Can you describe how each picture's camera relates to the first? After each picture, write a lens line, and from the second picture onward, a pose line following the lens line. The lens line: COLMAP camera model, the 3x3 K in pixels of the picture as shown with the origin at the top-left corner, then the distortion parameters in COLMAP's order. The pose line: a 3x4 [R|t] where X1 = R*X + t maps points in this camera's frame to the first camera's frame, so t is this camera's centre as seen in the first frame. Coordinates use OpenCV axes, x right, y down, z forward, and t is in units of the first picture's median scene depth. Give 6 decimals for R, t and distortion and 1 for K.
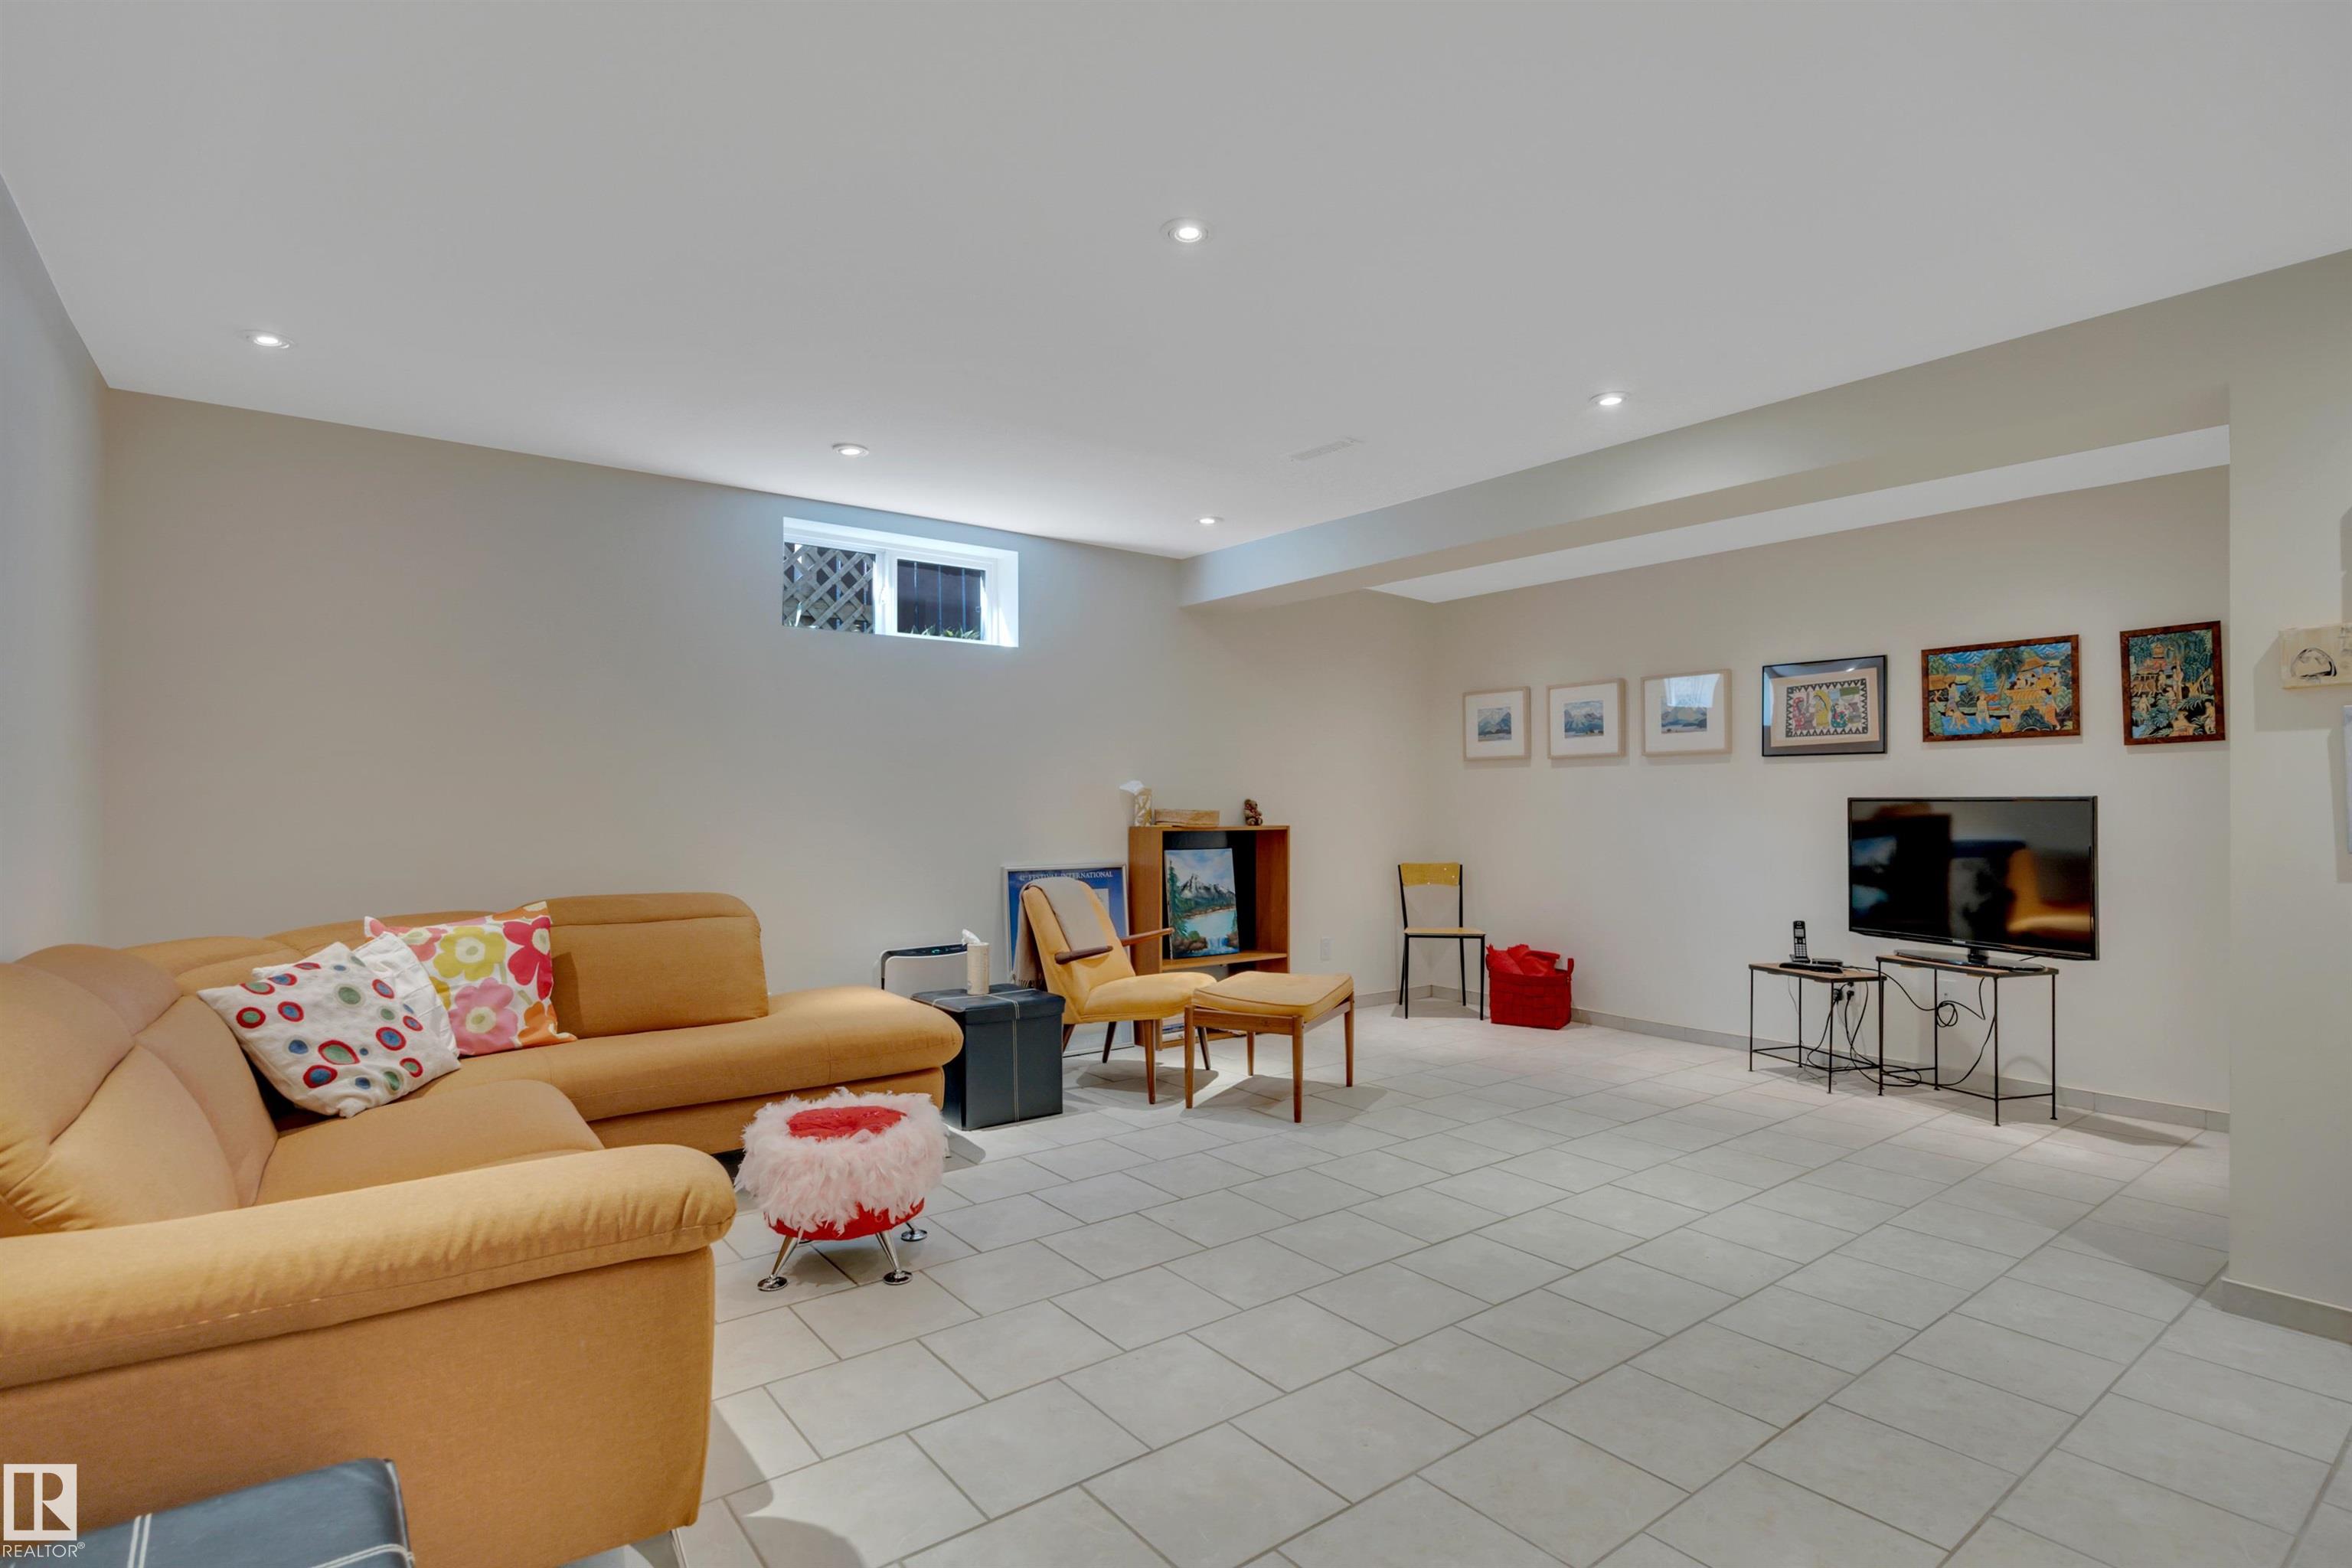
lens RADIAL K [[1147.0, 0, 1176.0], [0, 1147.0, 784.0], [0, 0, 1]] dist [-0.001170, -0.000035]
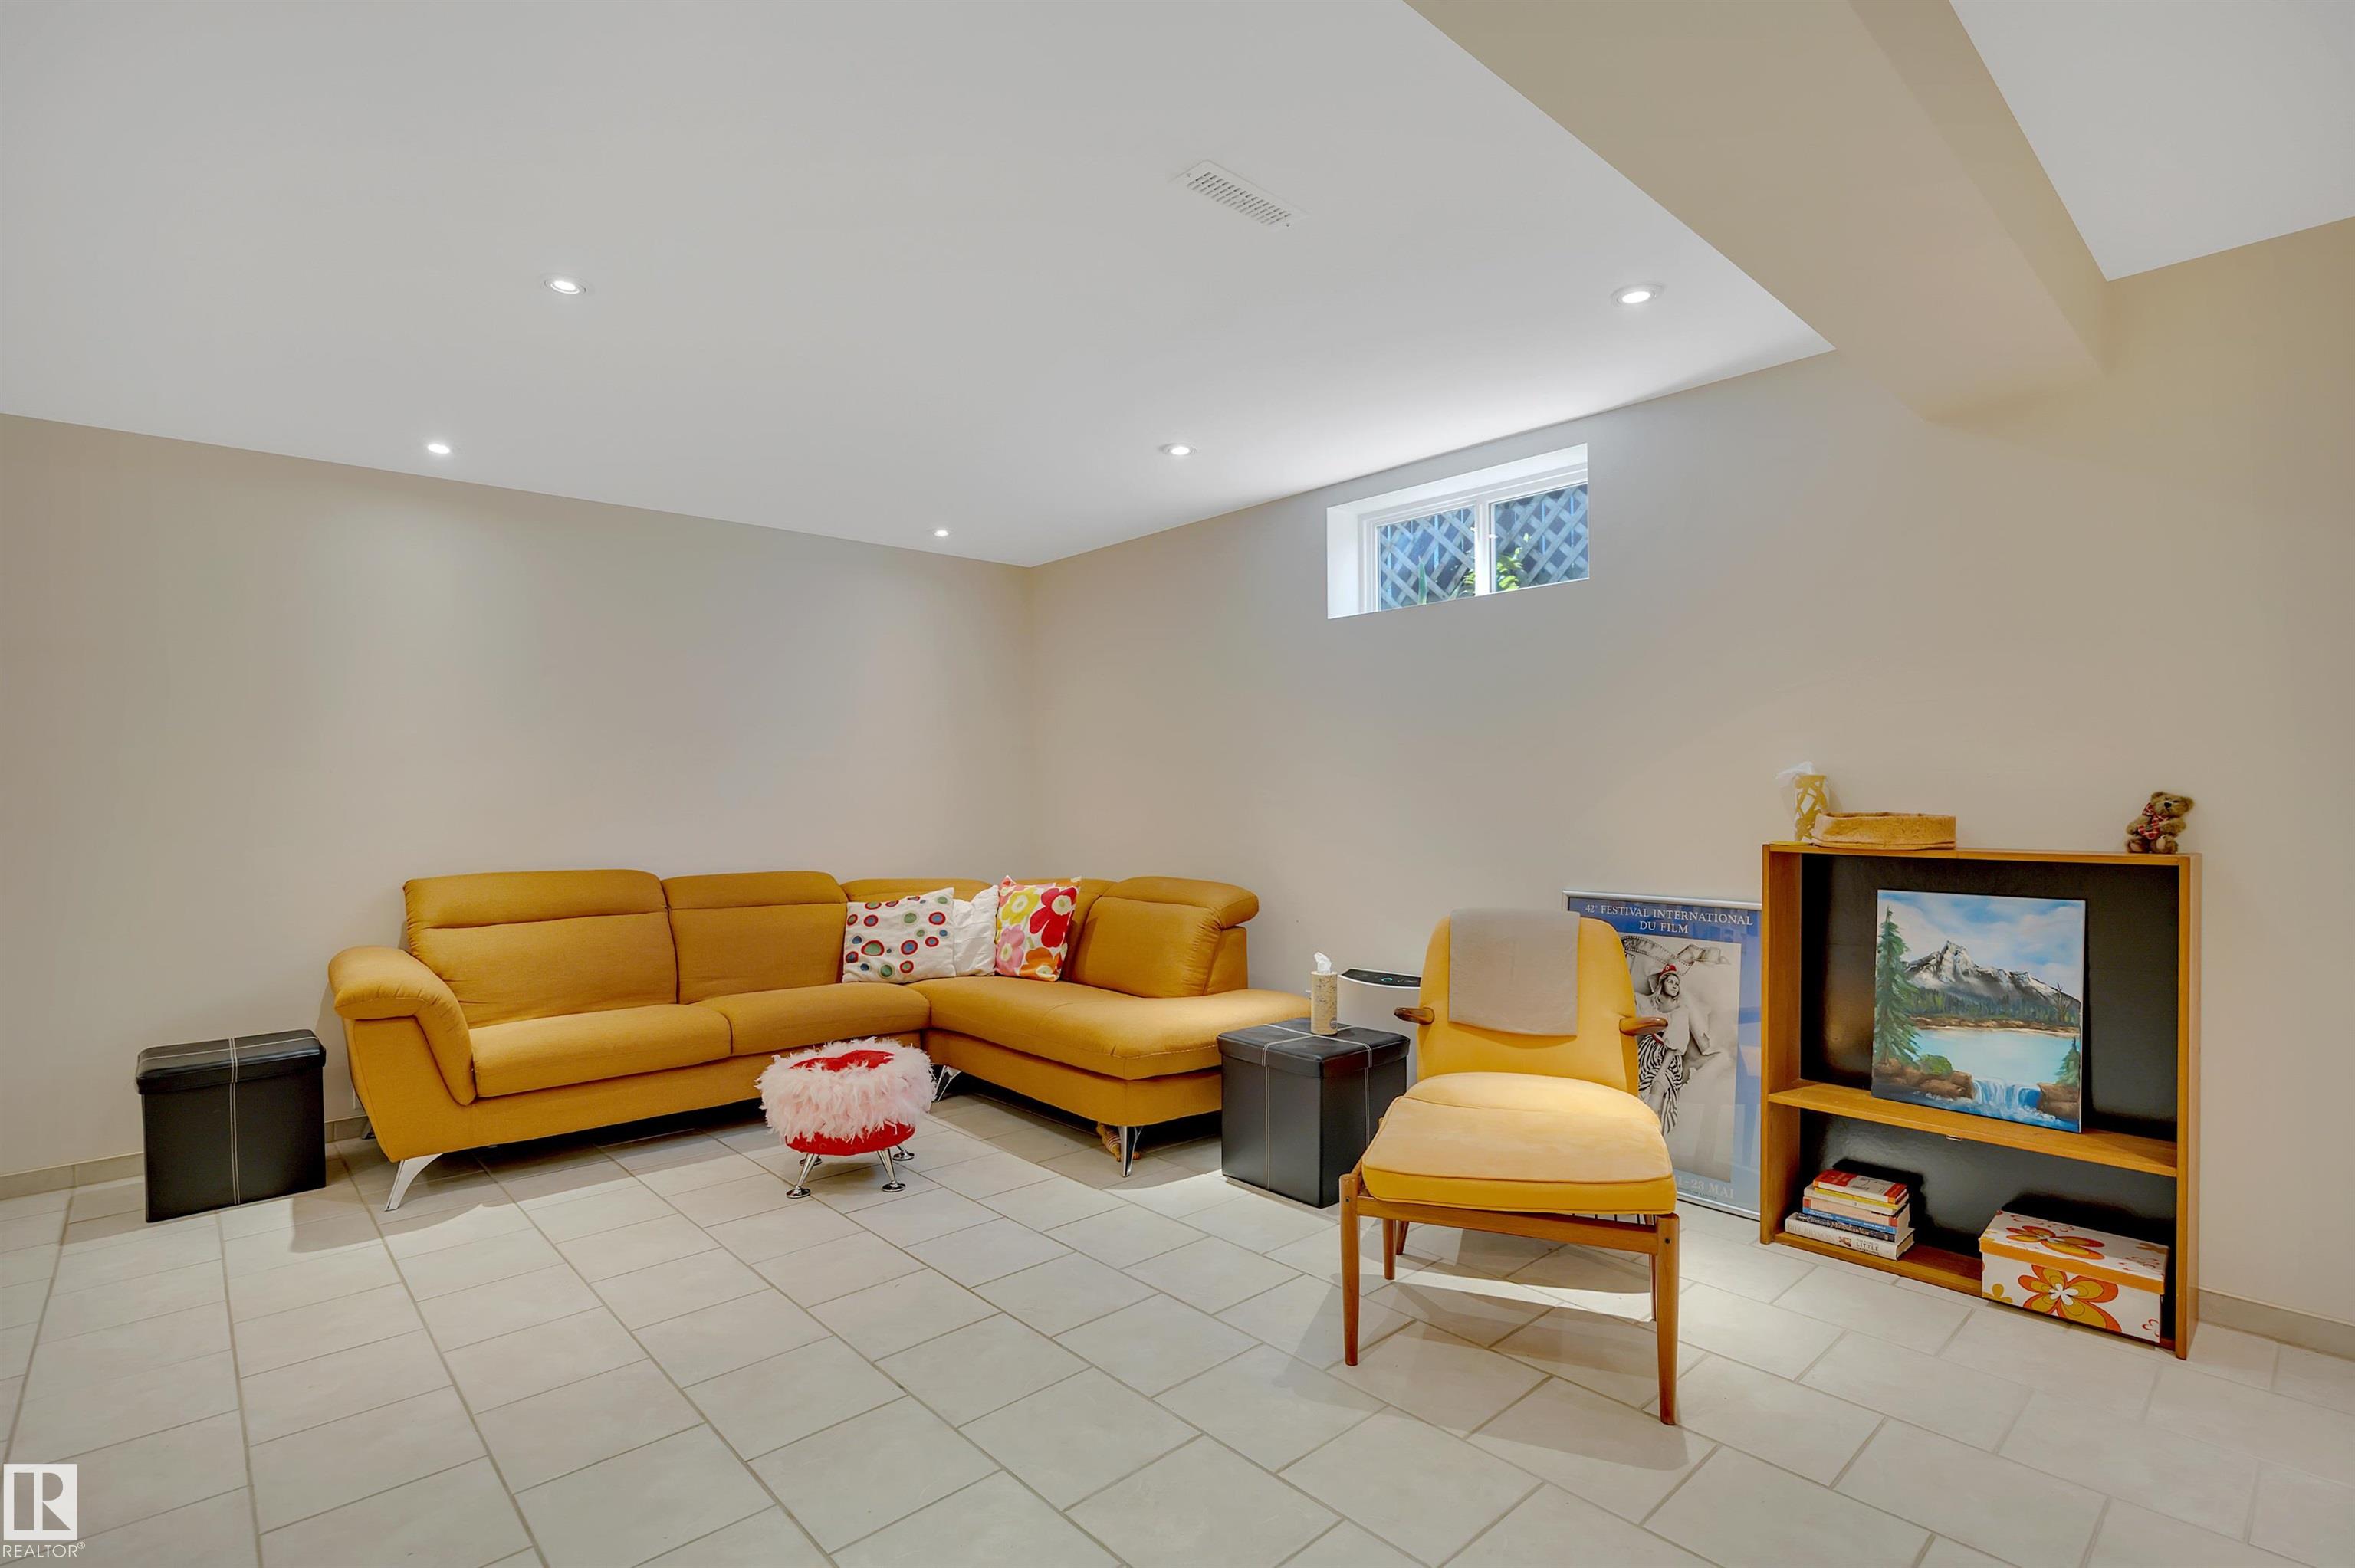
lens RADIAL K [[1111.8, 0, 1177.5], [0, 1111.8, 784.0], [0, 0, 1]] dist [-0.002410, -0.000559]
pose [[0.085836, -0.015200, -0.996193, 0.480057], [0.021131, 0.999686, -0.013432, 0.008979], [0.996085, -0.019898, 0.086130, 0.640254]]
